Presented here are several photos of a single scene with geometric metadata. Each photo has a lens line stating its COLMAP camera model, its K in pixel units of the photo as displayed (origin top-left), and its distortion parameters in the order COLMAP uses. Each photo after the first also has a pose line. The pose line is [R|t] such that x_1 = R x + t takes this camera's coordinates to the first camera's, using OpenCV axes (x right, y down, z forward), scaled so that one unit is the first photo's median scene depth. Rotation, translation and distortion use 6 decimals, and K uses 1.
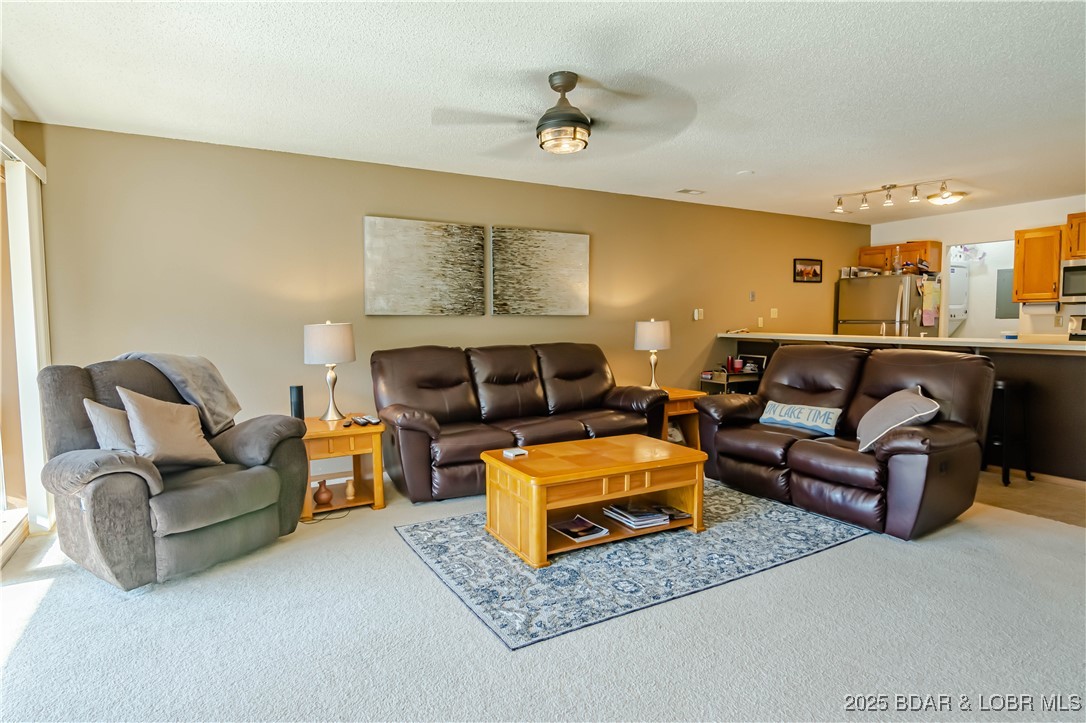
lens RADIAL K [[590.1, 0, 543.0], [0, 590.1, 361.5], [0, 0, 1]] dist [0.004350, -0.011752]
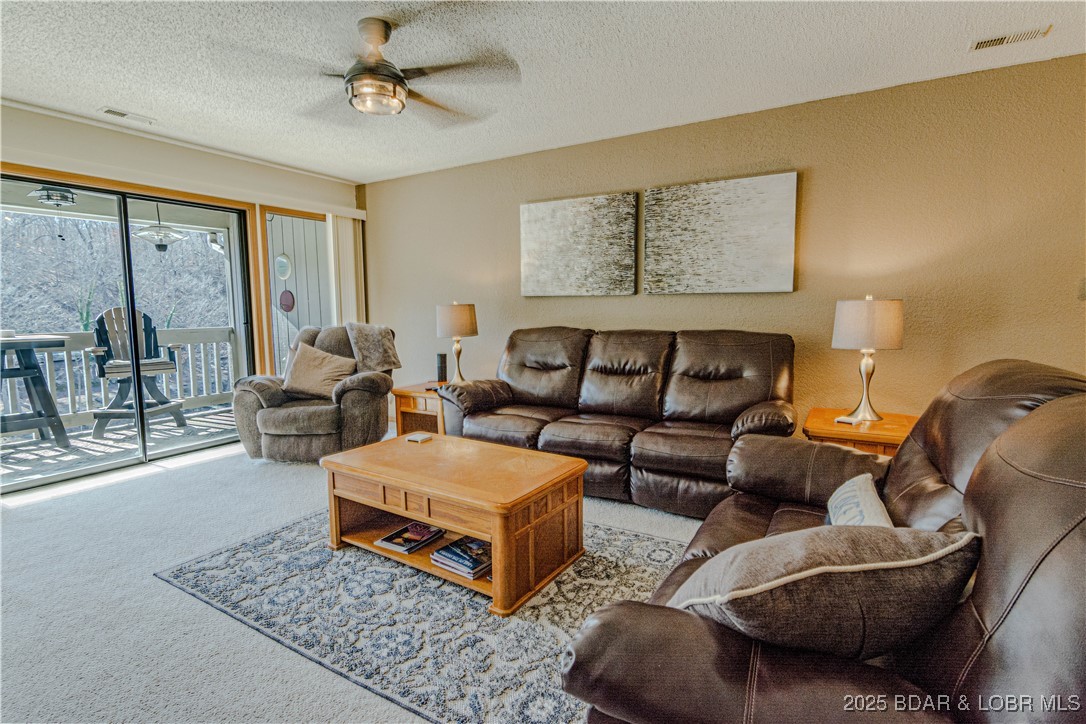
lens RADIAL K [[528.2, 0, 540.5], [0, 528.2, 358.9], [0, 0, 1]] dist [-0.003245, -0.008698]
pose [[0.482845, 0.091927, -0.870868, 0.571977], [-0.053185, 0.995718, 0.075617, -0.037245], [0.874089, 0.009806, 0.485666, 0.539508]]
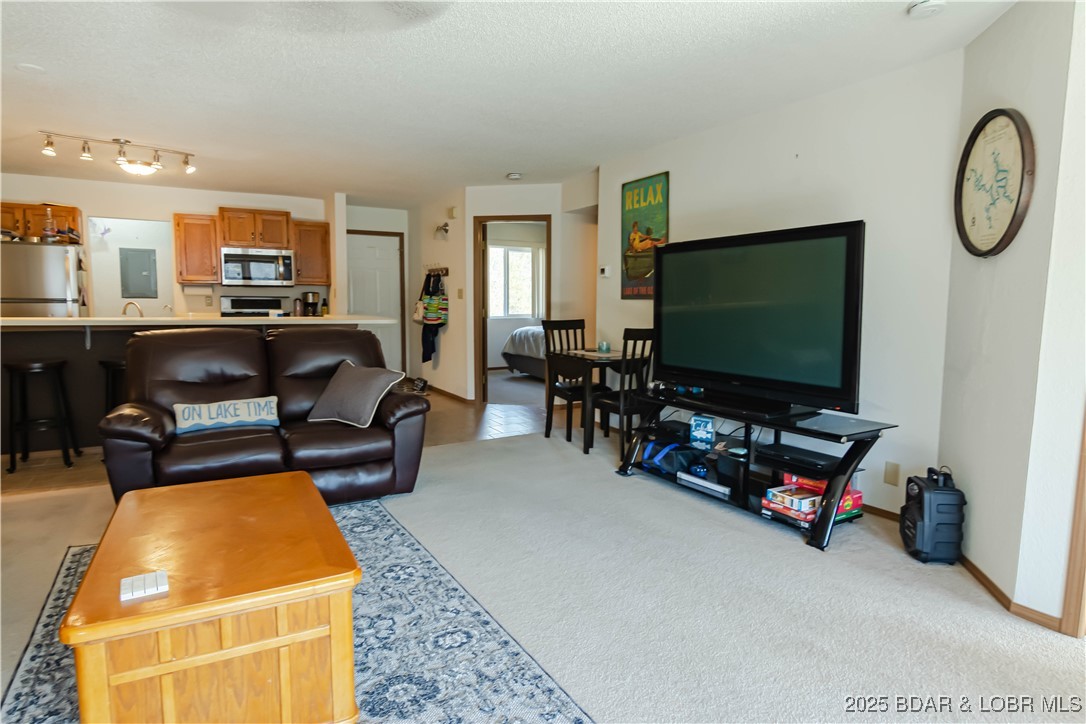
lens RADIAL K [[596.5, 0, 537.8], [0, 596.5, 360.6], [0, 0, 1]] dist [-0.000251, -0.010900]
pose [[0.004088, -0.092620, 0.995693, -0.348355], [0.061233, 0.993856, 0.092198, -0.029418], [-0.998115, 0.060592, 0.009735, 0.490141]]
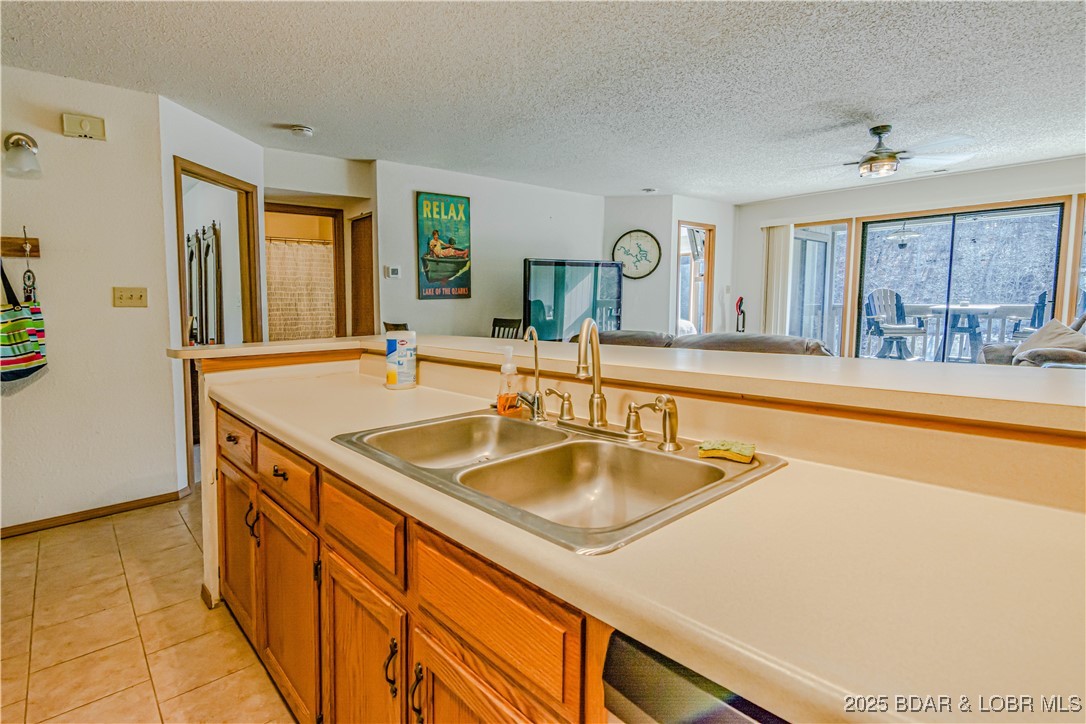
lens RADIAL K [[536.5, 0, 538.7], [0, 536.5, 332.4], [0, 0, 1]] dist [-0.011489, -0.000968]
pose [[-0.978849, 0.045303, -0.199506, 0.762616], [0.018714, 0.990913, 0.133196, -0.103581], [0.203727, 0.126645, -0.970802, 1.424221]]
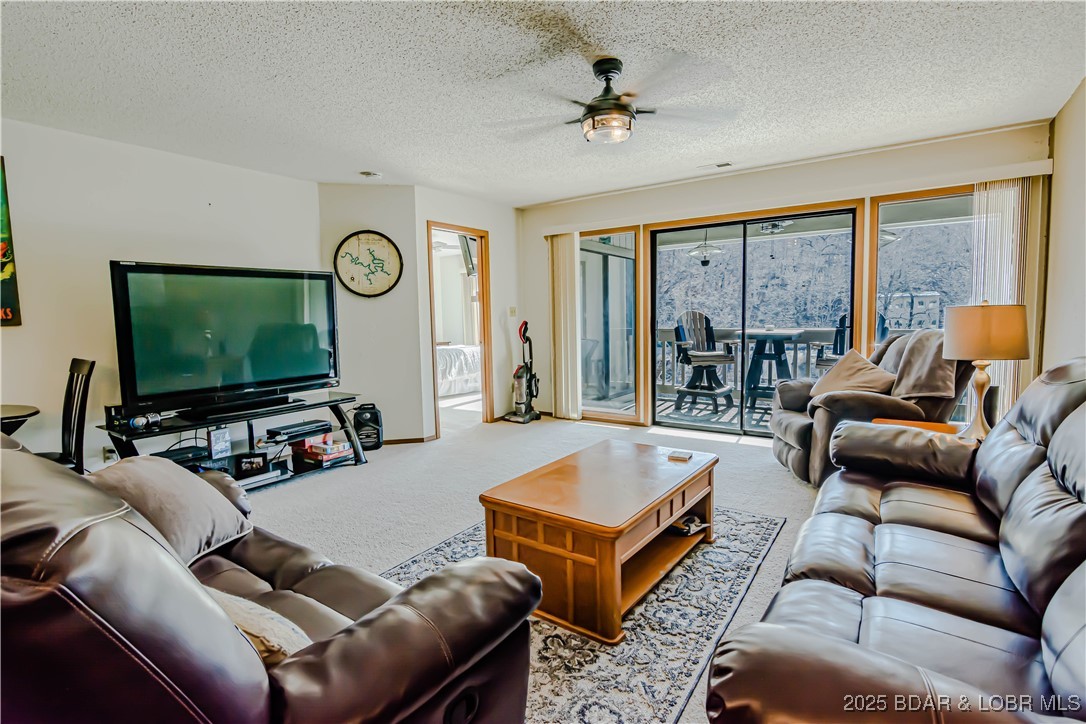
lens RADIAL K [[528.2, 0, 540.5], [0, 528.2, 358.9], [0, 0, 1]] dist [-0.003245, -0.008698]
pose [[-0.909914, 0.062003, -0.410137, 0.340950], [0.001335, 0.989198, 0.146579, -0.081328], [0.414795, 0.132827, -0.900168, 1.165464]]
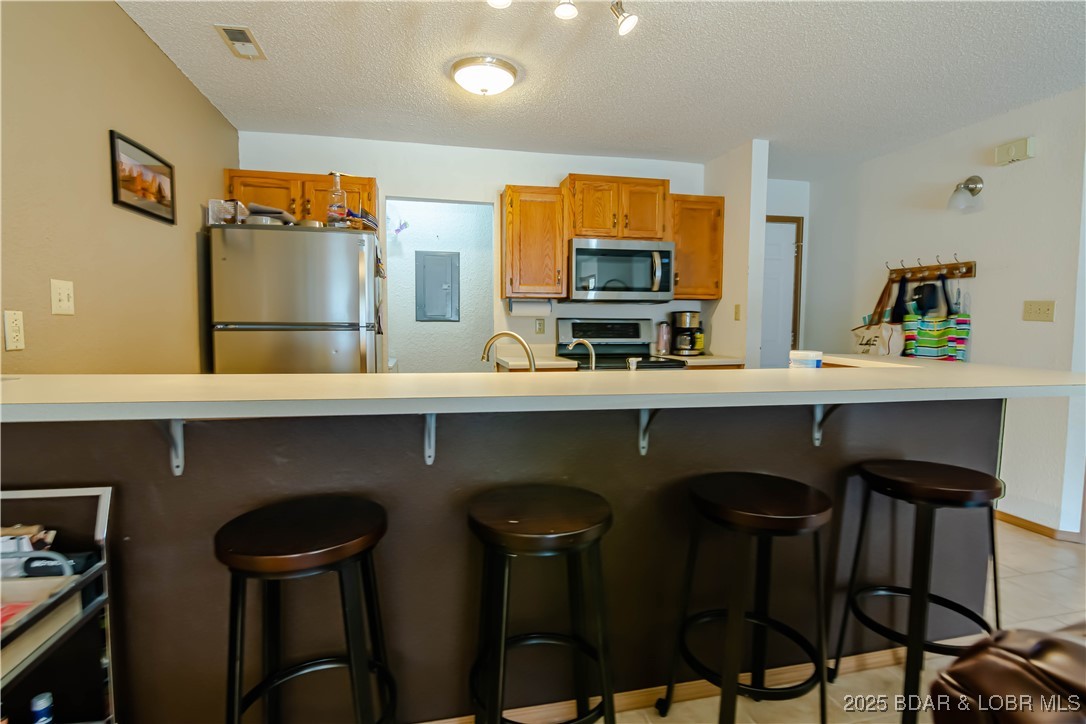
lens RADIAL K [[538.4, 0, 539.9], [0, 538.4, 359.7], [0, 0, 1]] dist [-0.001881, -0.006353]
pose [[0.305176, -0.060065, 0.950400, 0.324579], [0.059559, 0.997259, 0.043902, -0.074312], [-0.950432, 0.043207, 0.307917, 1.057060]]
